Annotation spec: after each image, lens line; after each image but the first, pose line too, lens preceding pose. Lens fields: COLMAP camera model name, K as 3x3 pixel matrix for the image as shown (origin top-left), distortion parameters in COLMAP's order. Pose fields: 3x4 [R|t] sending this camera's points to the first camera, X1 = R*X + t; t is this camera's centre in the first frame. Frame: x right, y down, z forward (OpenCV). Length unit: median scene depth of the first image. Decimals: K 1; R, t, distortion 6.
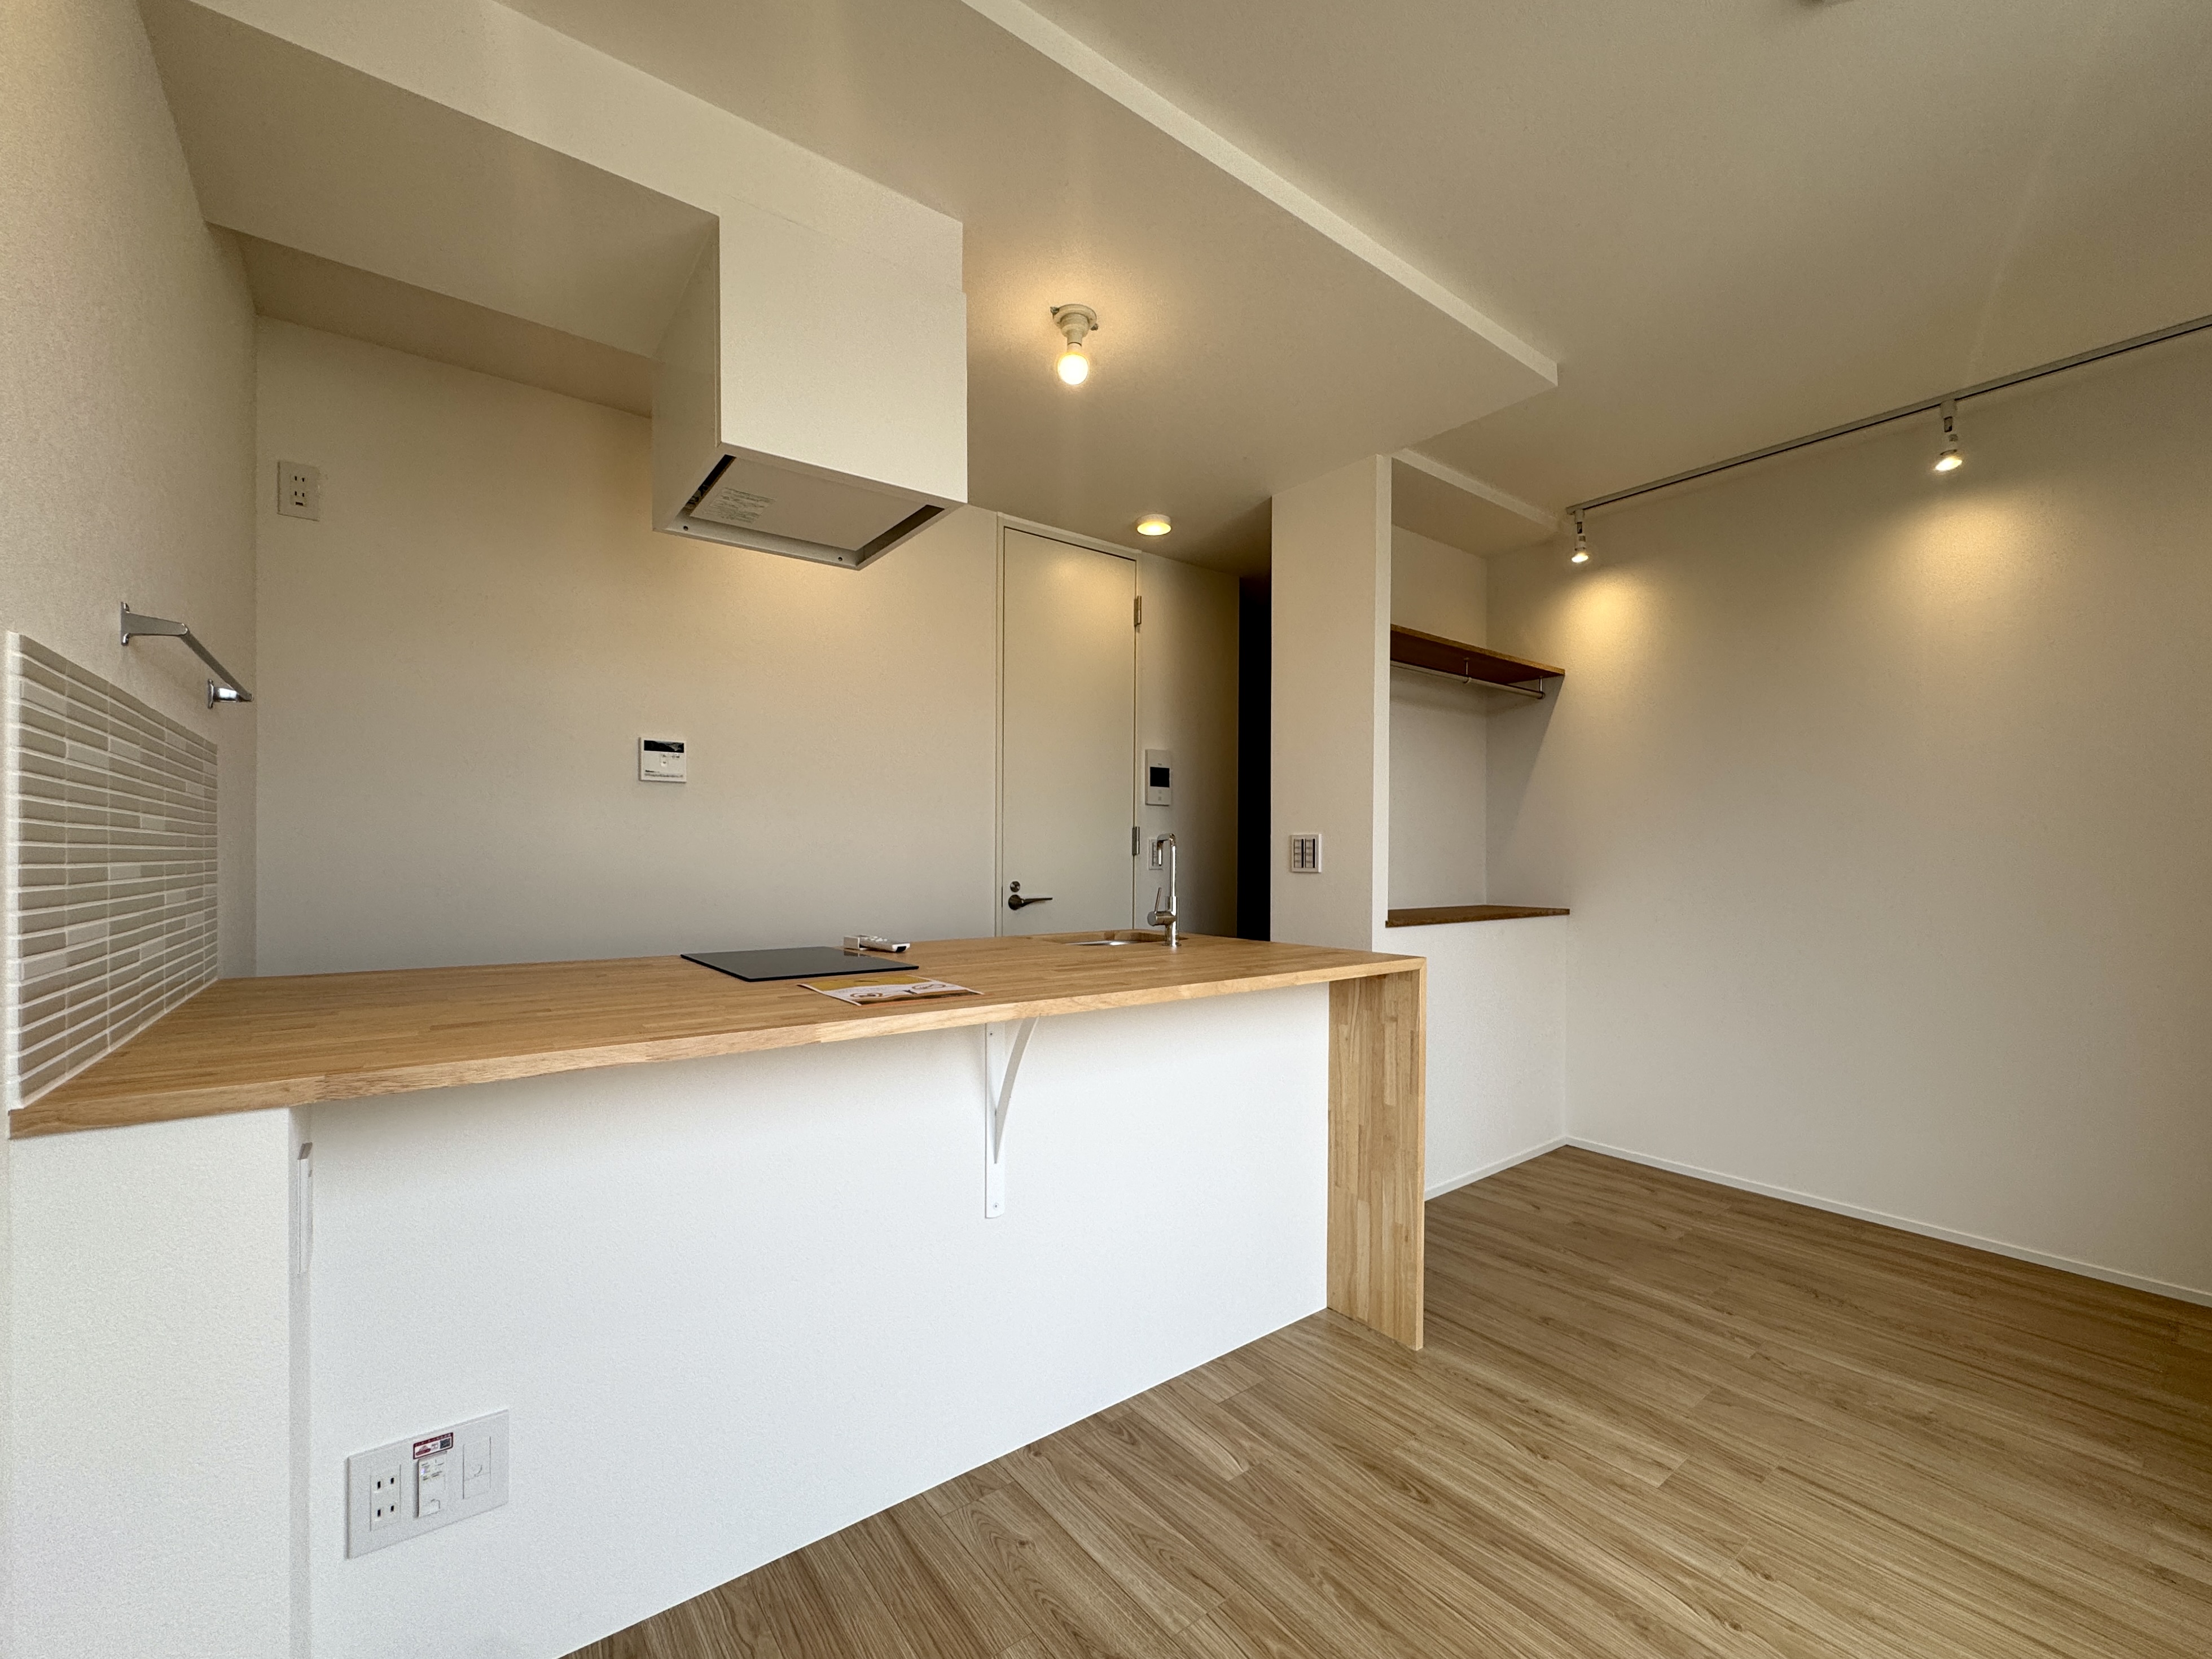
lens RADIAL K [[909.0, 0, 1107.7], [0, 909.0, 867.2], [0, 0, 1]] dist [-0.002965, -0.000424]
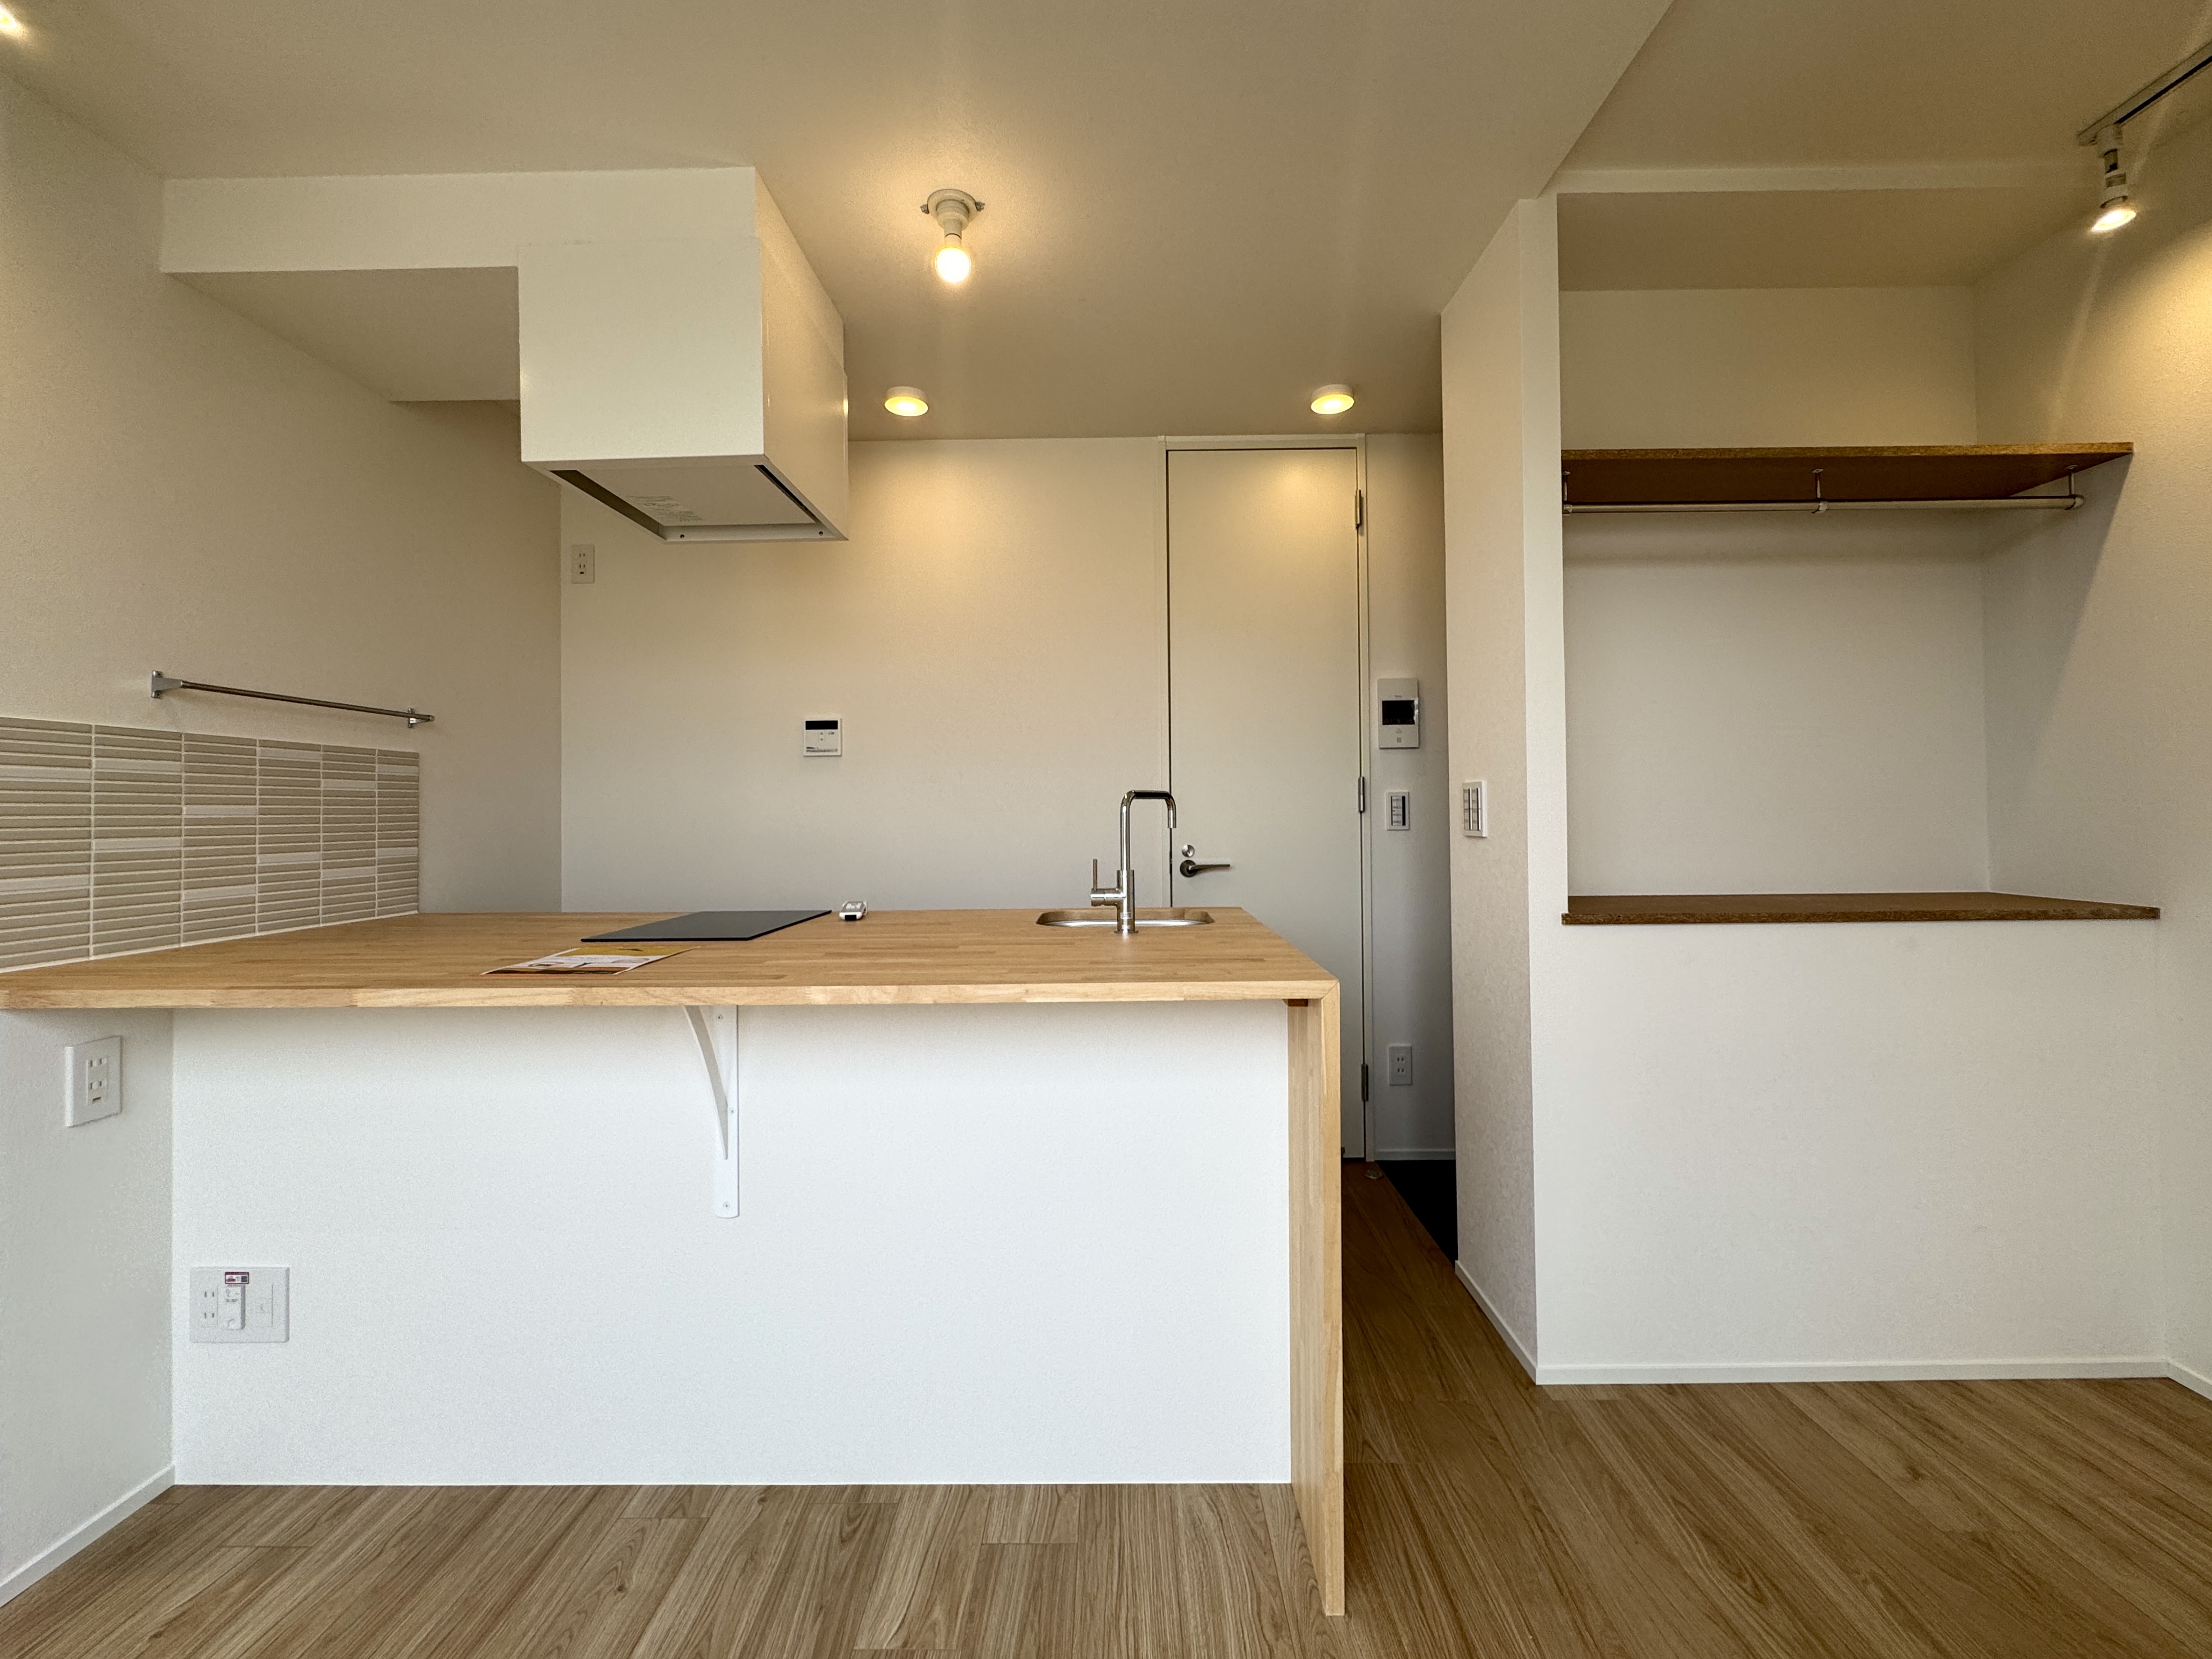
lens RADIAL K [[907.4, 0, 1106.4], [0, 907.4, 803.8], [0, 0, 1]] dist [-0.001943, -0.000078]
pose [[0.787598, -0.019205, -0.615891, 0.591248], [0.007338, 0.999736, -0.021791, -0.009040], [0.616146, 0.012643, 0.787530, 0.398729]]
